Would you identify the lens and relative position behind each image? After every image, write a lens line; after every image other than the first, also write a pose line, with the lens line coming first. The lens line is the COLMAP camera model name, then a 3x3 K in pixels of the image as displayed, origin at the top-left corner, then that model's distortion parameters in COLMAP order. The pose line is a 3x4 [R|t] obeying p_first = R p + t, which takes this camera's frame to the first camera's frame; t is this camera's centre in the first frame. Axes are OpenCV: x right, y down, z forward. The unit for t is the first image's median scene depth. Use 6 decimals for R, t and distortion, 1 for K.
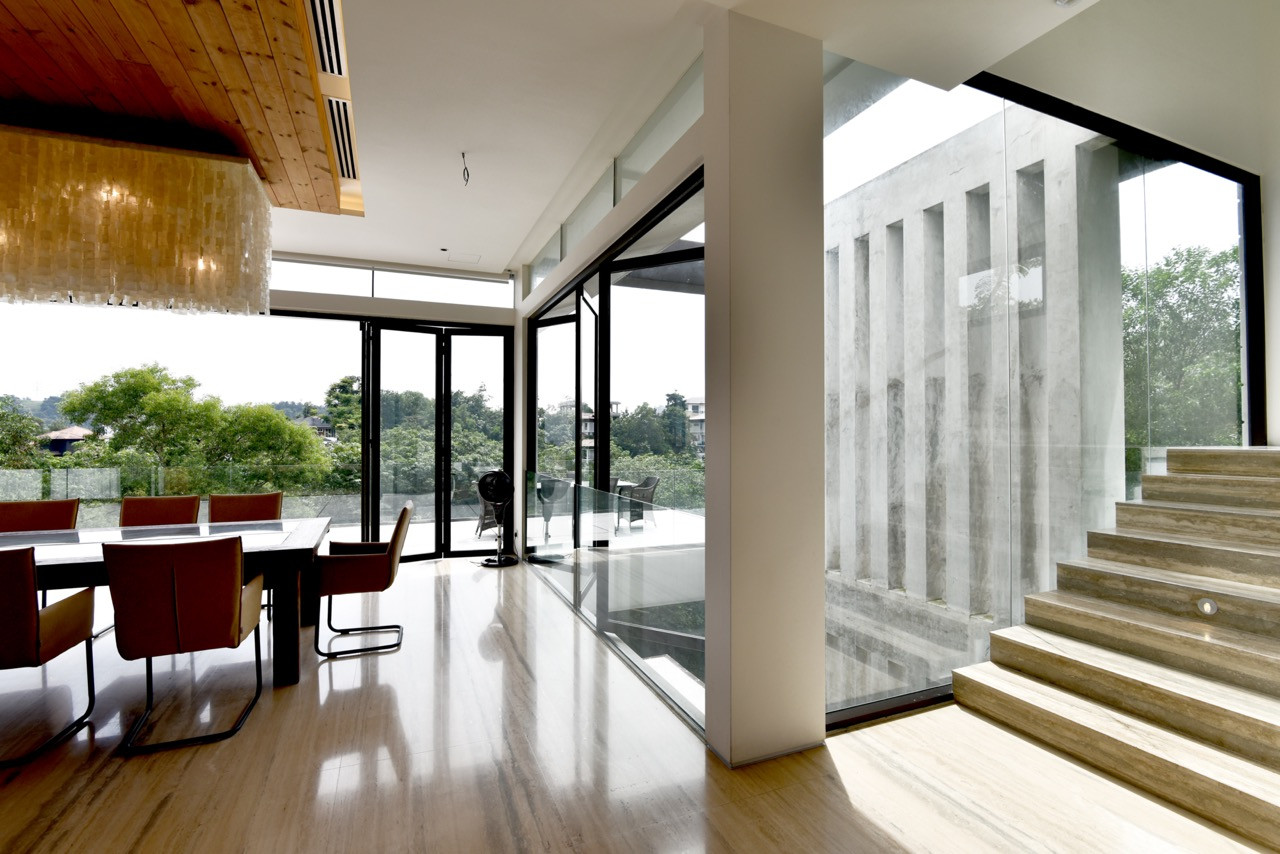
lens RADIAL K [[588.7, 0, 640.0], [0, 588.7, 427.0], [0, 0, 1]] dist [-0.008673, -0.010628]
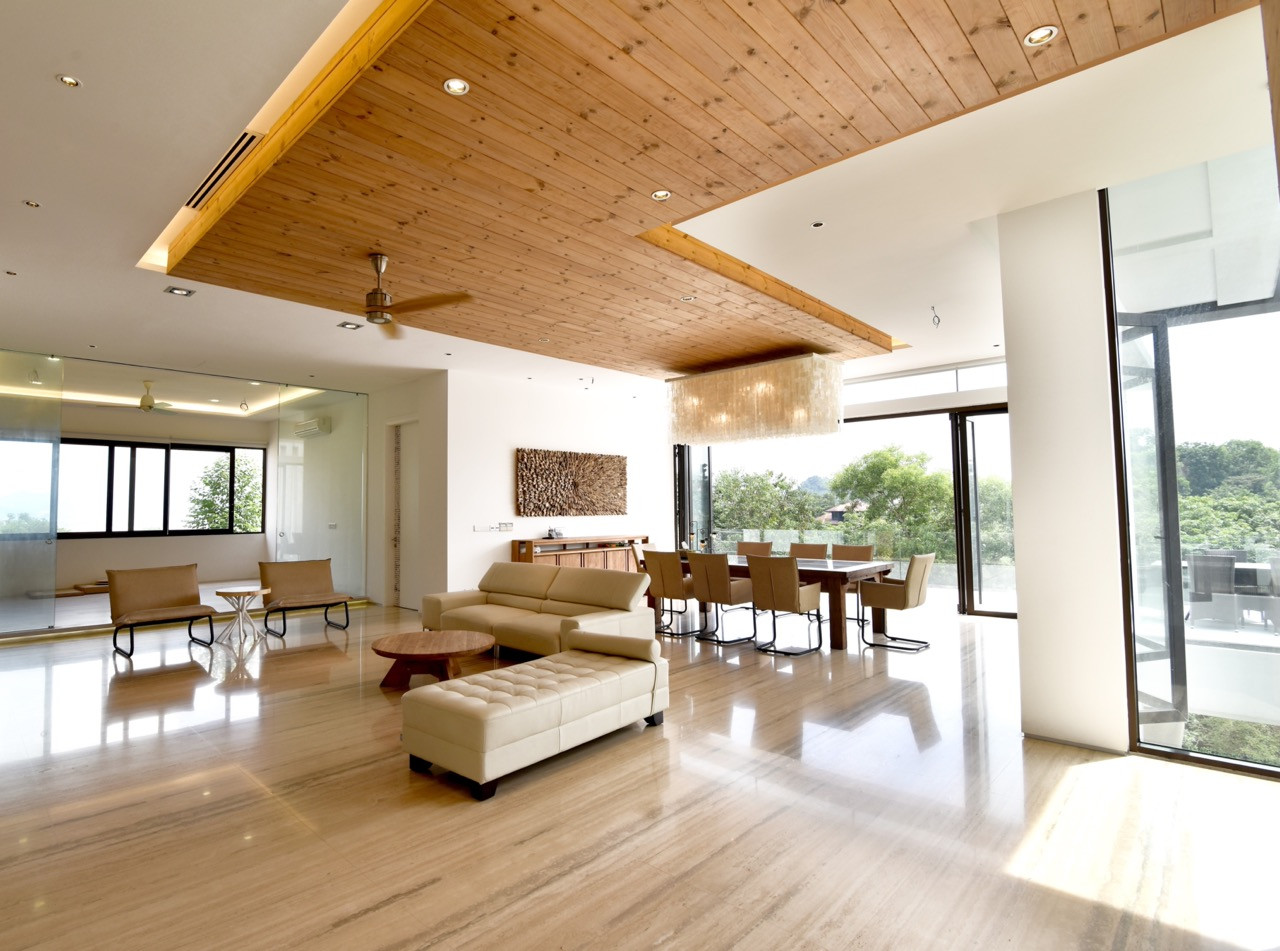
lens RADIAL K [[653.2, 0, 640.0], [0, 653.2, 475.5], [0, 0, 1]] dist [0.000387, 0.000037]
pose [[0.464759, -0.051979, -0.883910, 0.609400], [0.023008, 0.998647, -0.046628, 0.000697], [0.885138, 0.001333, 0.465326, -0.299133]]
